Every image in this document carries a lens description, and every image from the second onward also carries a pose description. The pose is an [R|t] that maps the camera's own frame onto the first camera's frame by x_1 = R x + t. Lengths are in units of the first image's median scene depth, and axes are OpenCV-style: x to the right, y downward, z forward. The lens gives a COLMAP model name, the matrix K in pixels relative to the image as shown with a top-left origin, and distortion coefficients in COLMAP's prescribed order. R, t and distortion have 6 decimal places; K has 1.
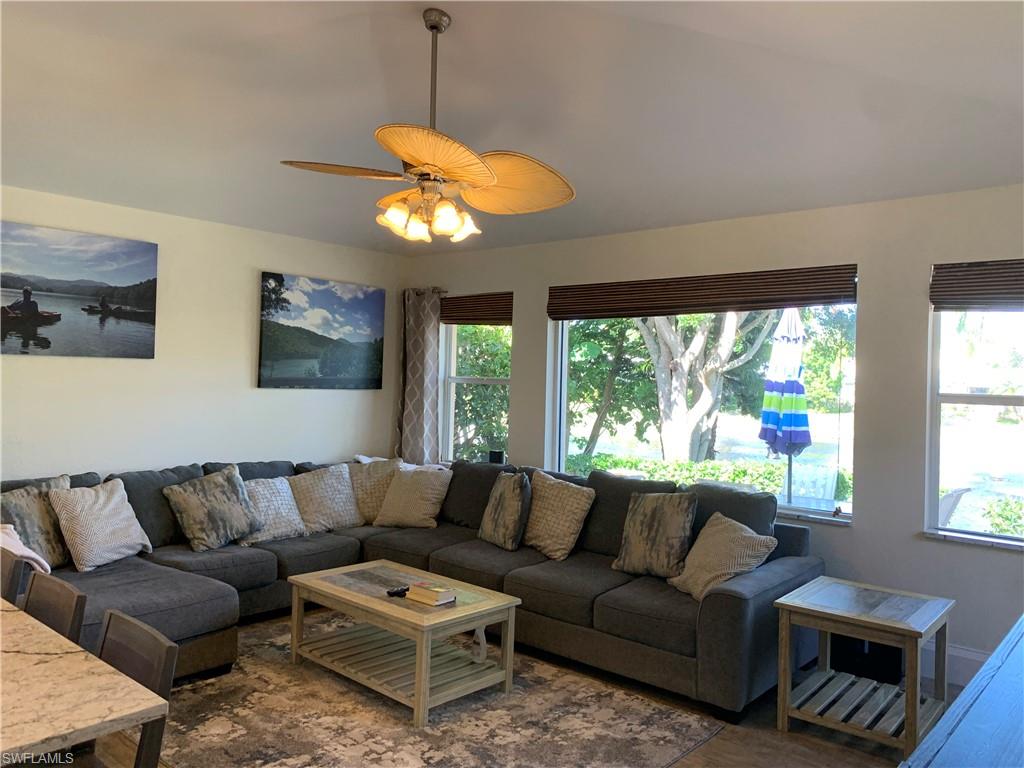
lens RADIAL K [[781.3, 0, 512.5], [0, 781.3, 382.0], [0, 0, 1]] dist [0.044591, -0.059997]
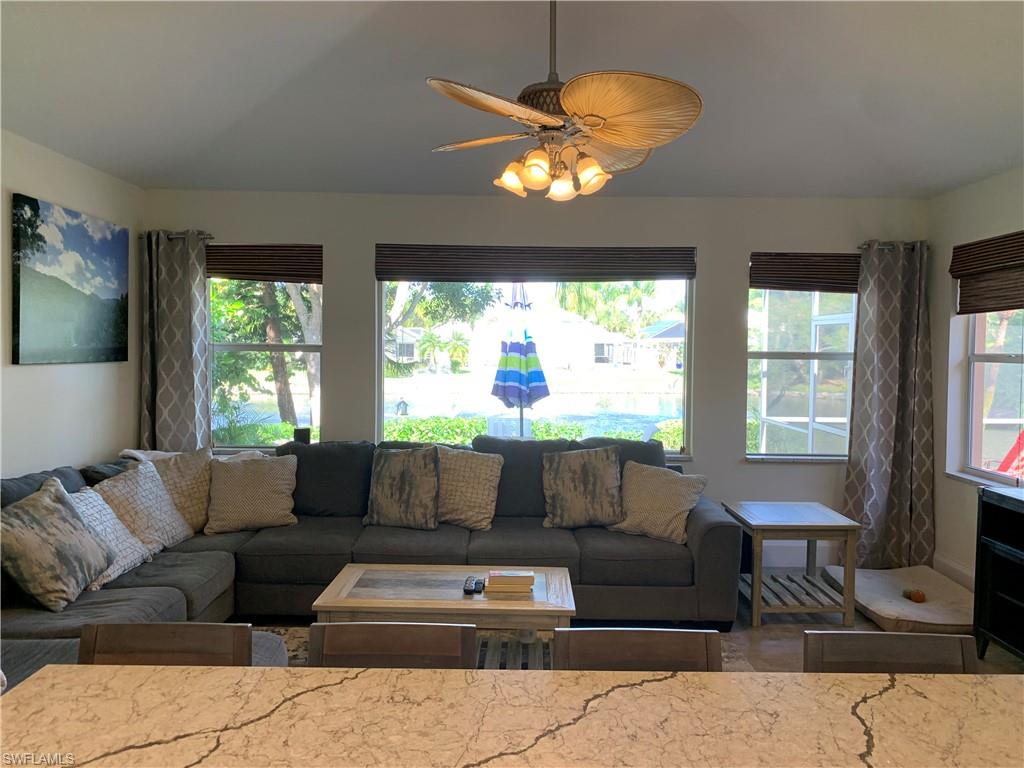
lens RADIAL K [[781.3, 0, 512.8], [0, 781.3, 386.8], [0, 0, 1]] dist [0.044591, -0.059997]
pose [[0.753064, -0.053101, 0.655801, -0.570057], [0.013672, 0.997786, 0.065092, -0.015538], [-0.657806, -0.040053, 0.752122, 0.254862]]
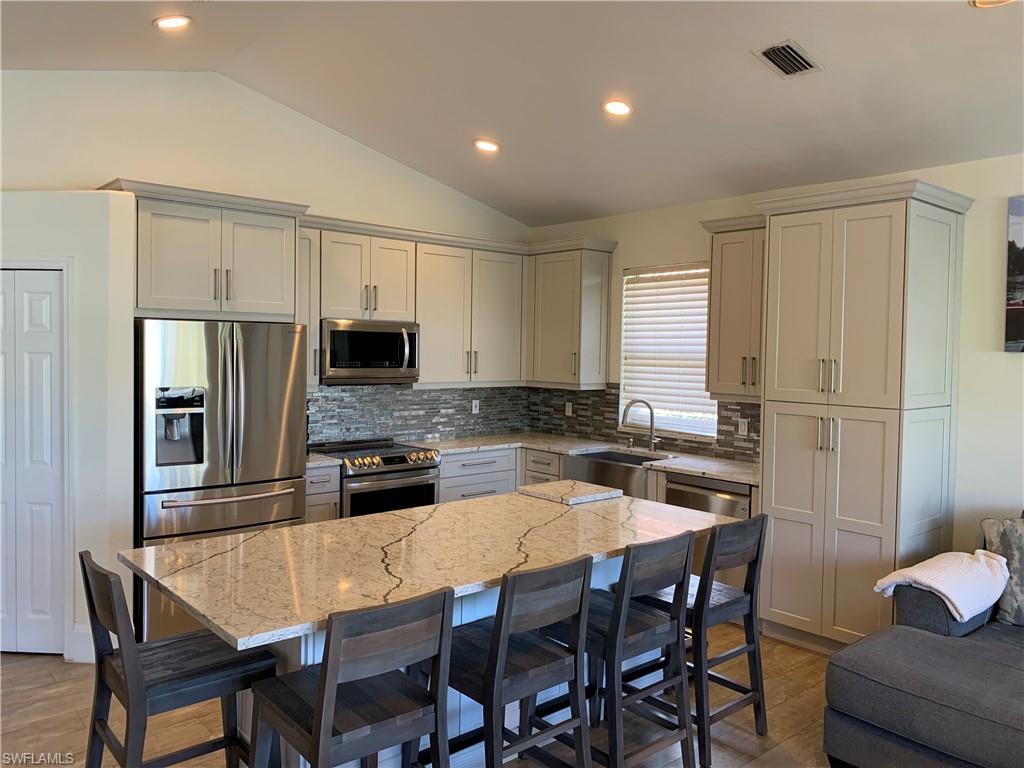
lens RADIAL K [[781.3, 0, 519.2], [0, 781.3, 377.6], [0, 0, 1]] dist [0.044591, -0.059997]
pose [[-0.133057, 0.009289, -0.991065, 0.230860], [-0.028749, 0.999499, 0.013228, -0.004744], [0.990691, 0.030252, -0.132723, 0.538201]]
